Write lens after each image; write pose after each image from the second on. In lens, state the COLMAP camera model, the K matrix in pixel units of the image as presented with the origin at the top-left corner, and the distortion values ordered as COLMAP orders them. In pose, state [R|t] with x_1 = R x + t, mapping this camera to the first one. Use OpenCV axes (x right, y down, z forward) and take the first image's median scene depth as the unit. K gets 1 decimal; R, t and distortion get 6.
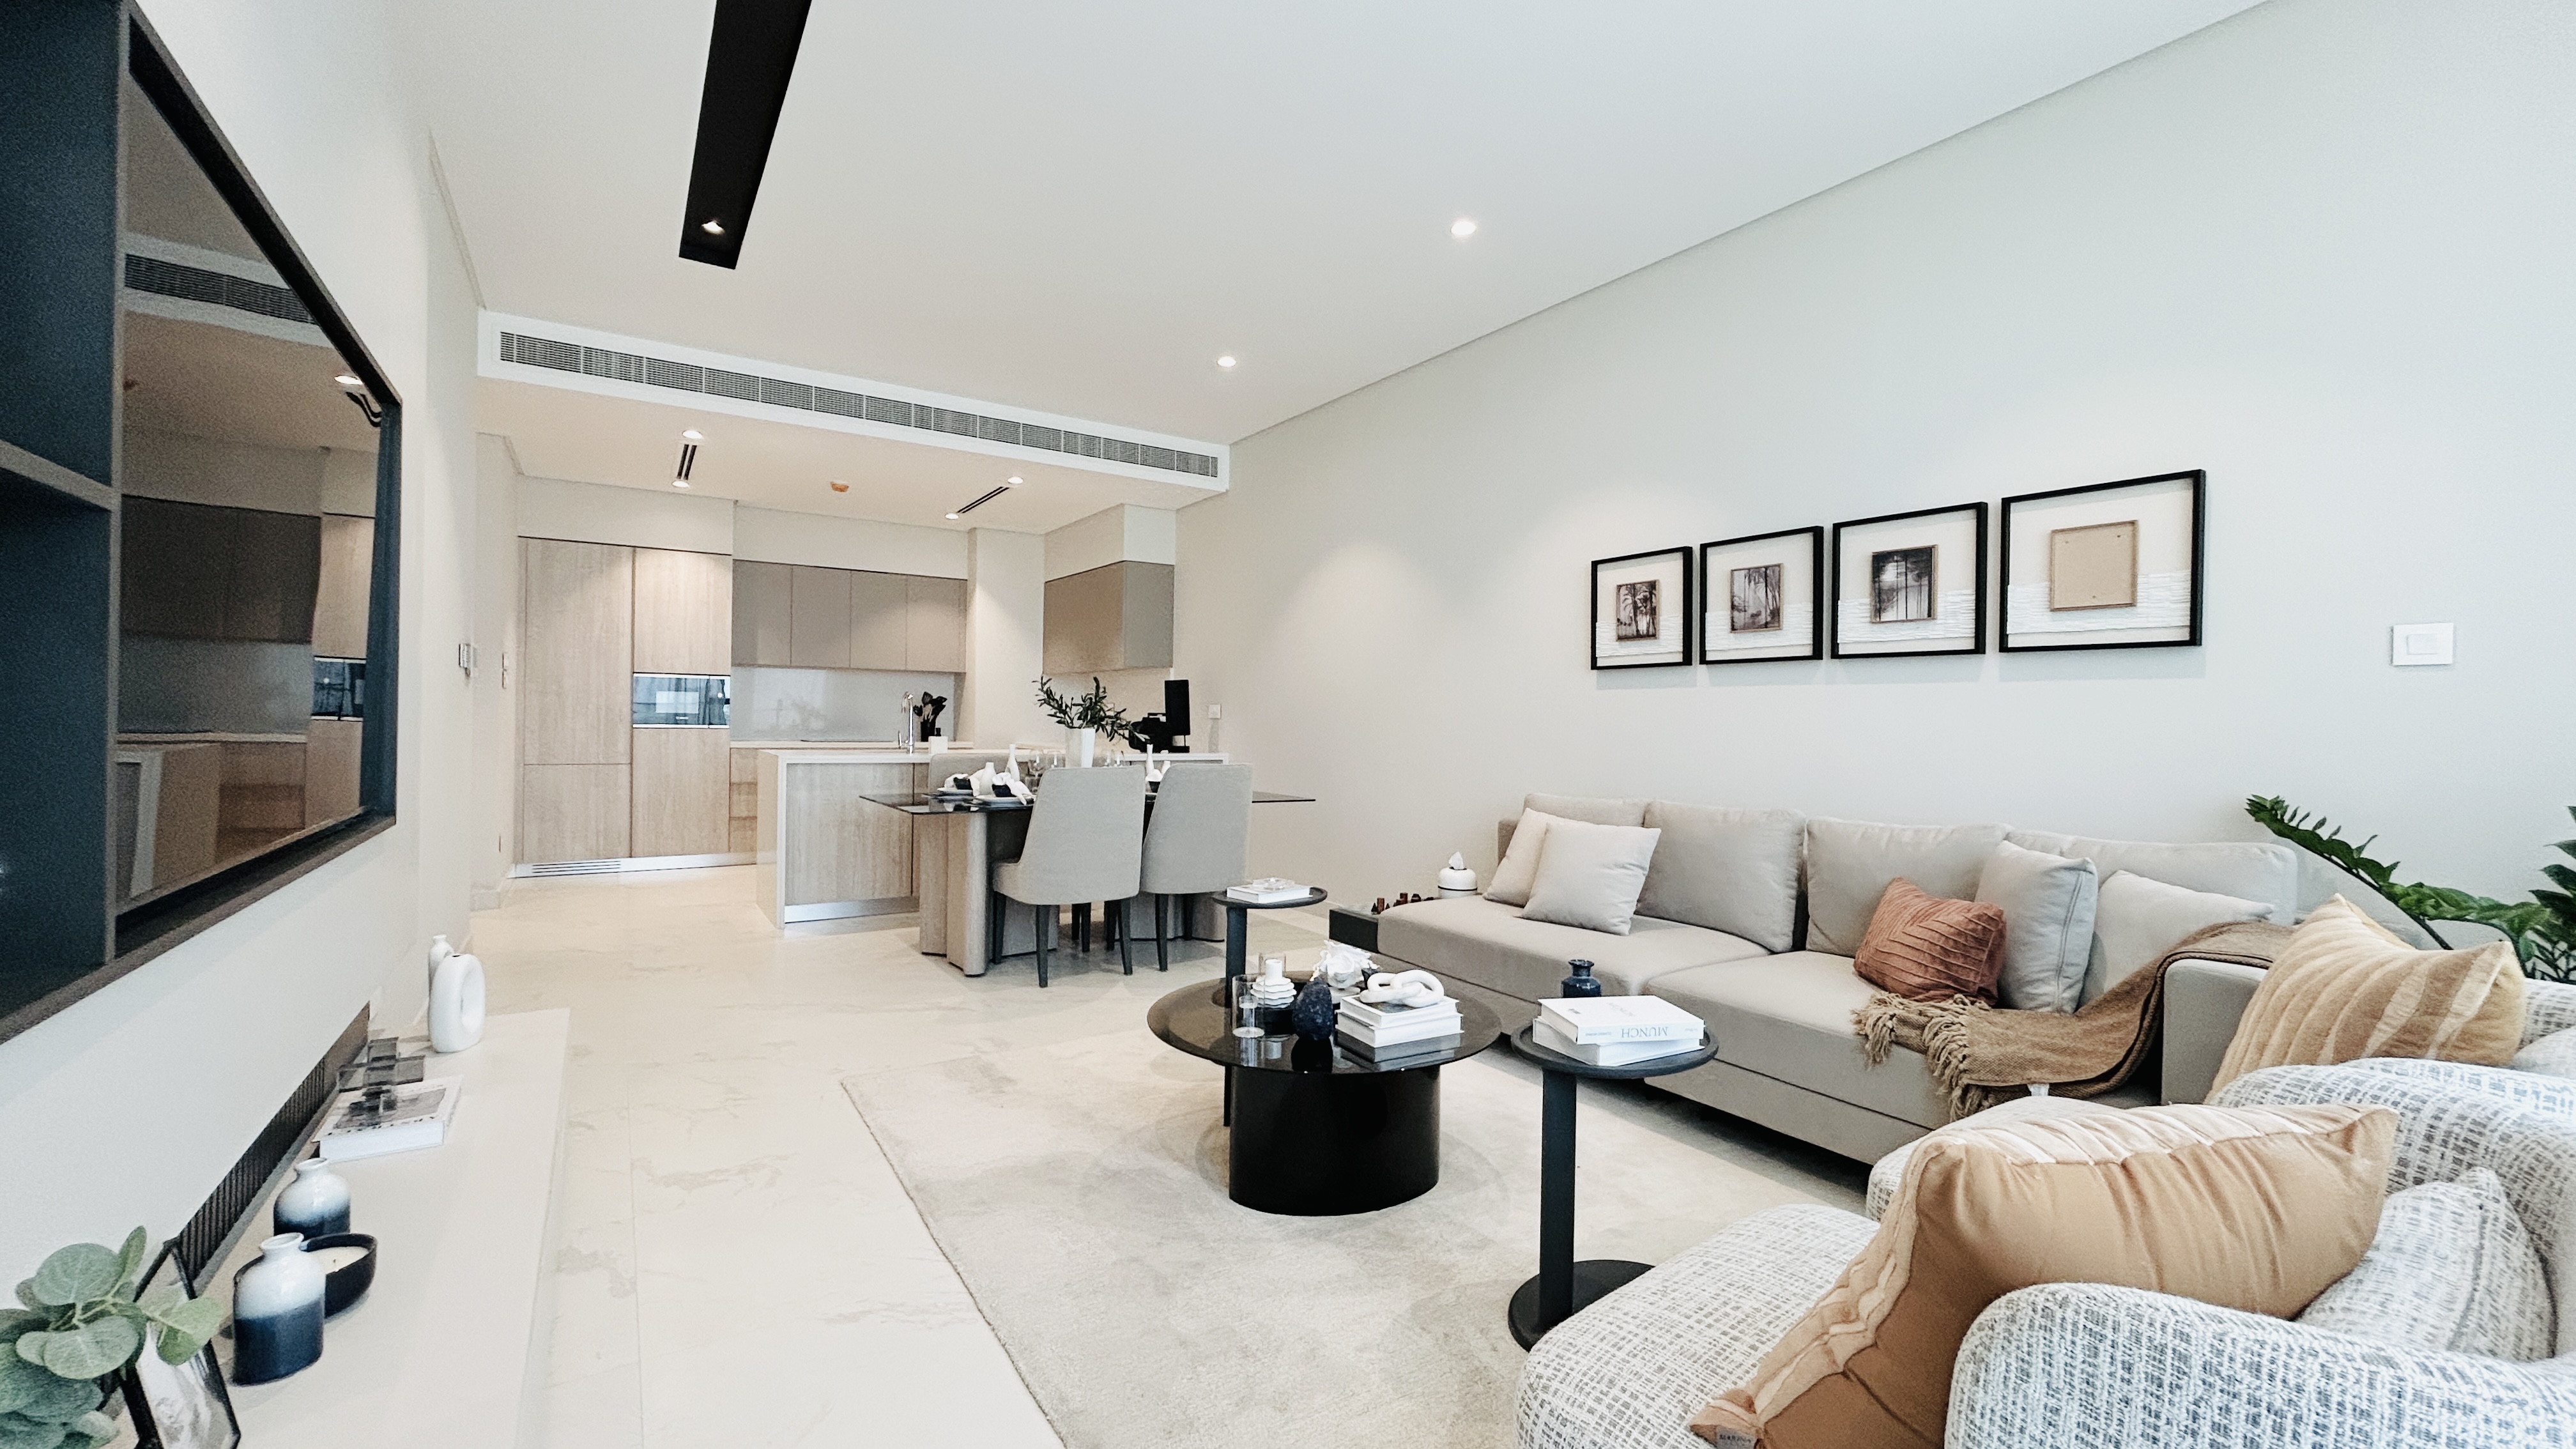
lens RADIAL K [[1034.4, 0, 1288.0], [0, 1034.4, 724.5], [0, 0, 1]] dist [-0.002392, 0.000068]
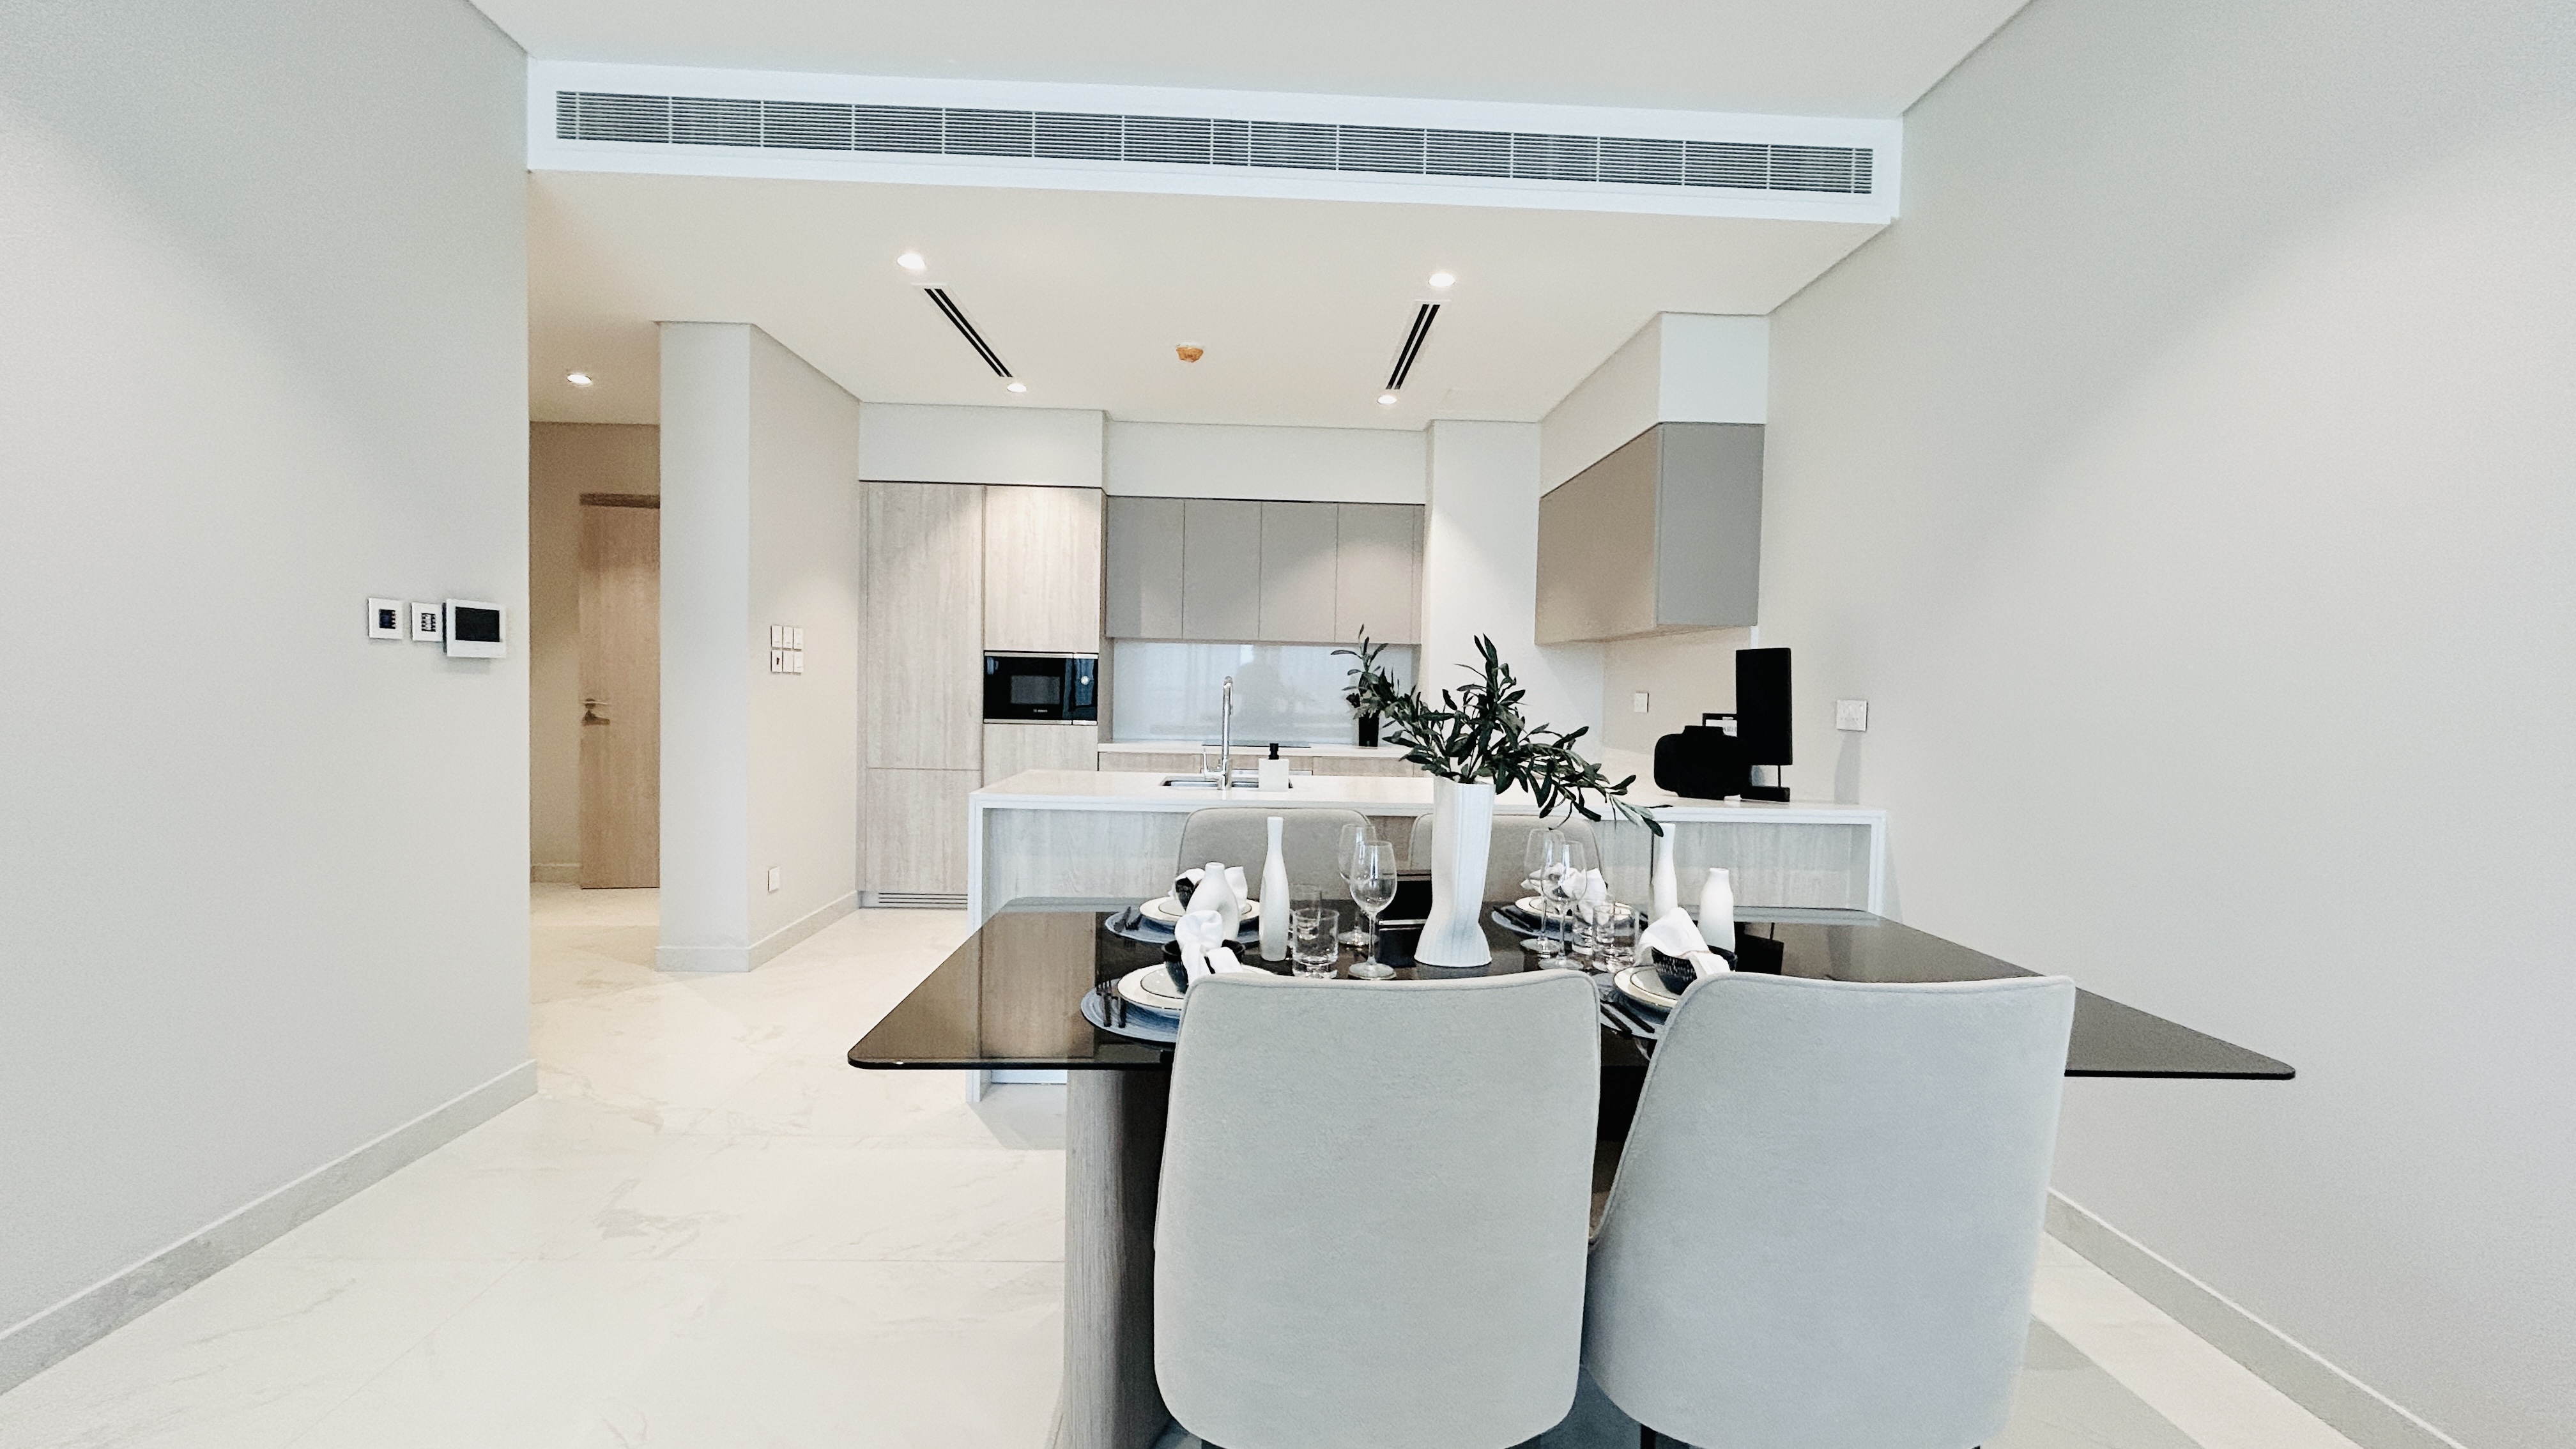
lens RADIAL K [[1034.4, 0, 1288.0], [0, 1034.4, 724.5], [0, 0, 1]] dist [-0.002392, 0.000068]
pose [[0.853837, 0.021901, -0.520079, -0.074563], [-0.010622, 0.999640, 0.024658, -0.028135], [0.520432, -0.015530, 0.853762, 0.775561]]
